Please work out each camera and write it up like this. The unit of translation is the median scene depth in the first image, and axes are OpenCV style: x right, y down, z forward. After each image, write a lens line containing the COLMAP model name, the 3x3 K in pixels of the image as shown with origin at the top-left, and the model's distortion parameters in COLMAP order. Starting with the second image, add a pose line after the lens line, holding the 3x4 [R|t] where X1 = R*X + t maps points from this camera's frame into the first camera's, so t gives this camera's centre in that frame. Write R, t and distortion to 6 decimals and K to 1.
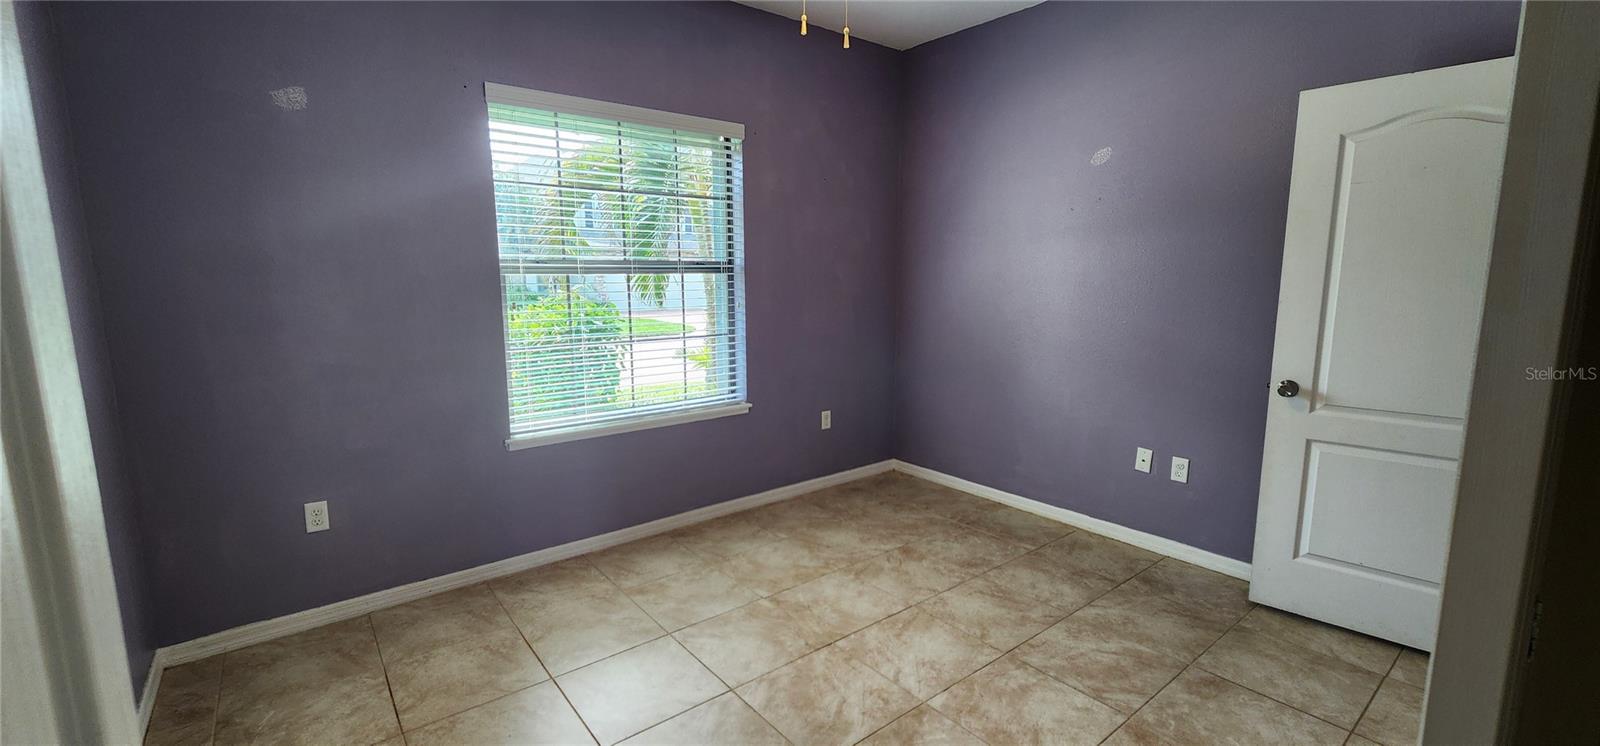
lens RADIAL K [[660.7, 0, 800.0], [0, 660.7, 373.0], [0, 0, 1]] dist [0.001057, 0.000232]
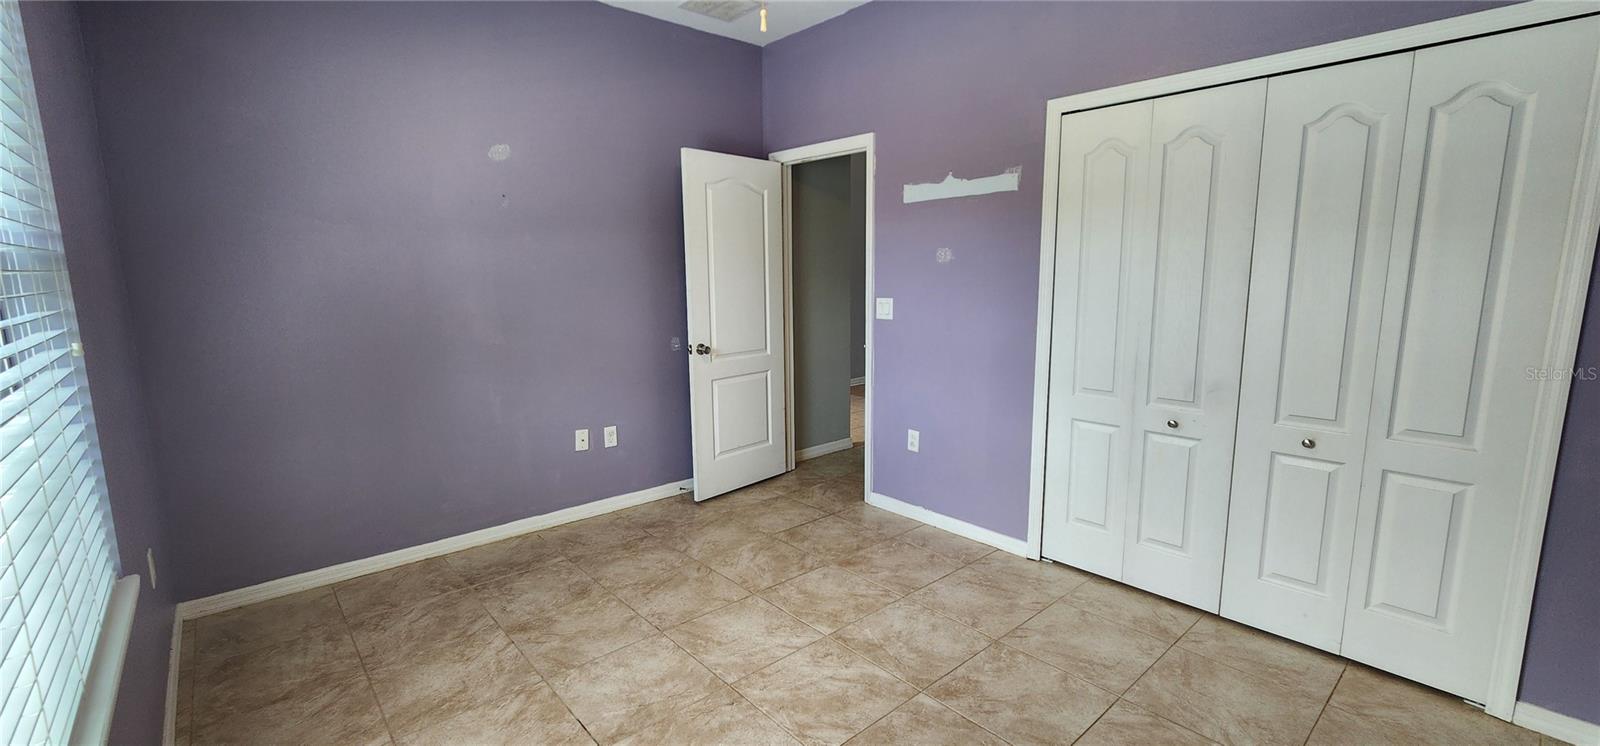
lens RADIAL K [[660.7, 0, 800.0], [0, 660.7, 373.0], [0, 0, 1]] dist [0.001057, 0.000232]
pose [[-0.053058, -0.147407, 0.987652, -0.646356], [0.155528, 0.975756, 0.153986, -0.102987], [-0.986406, 0.161777, -0.028846, 0.725848]]
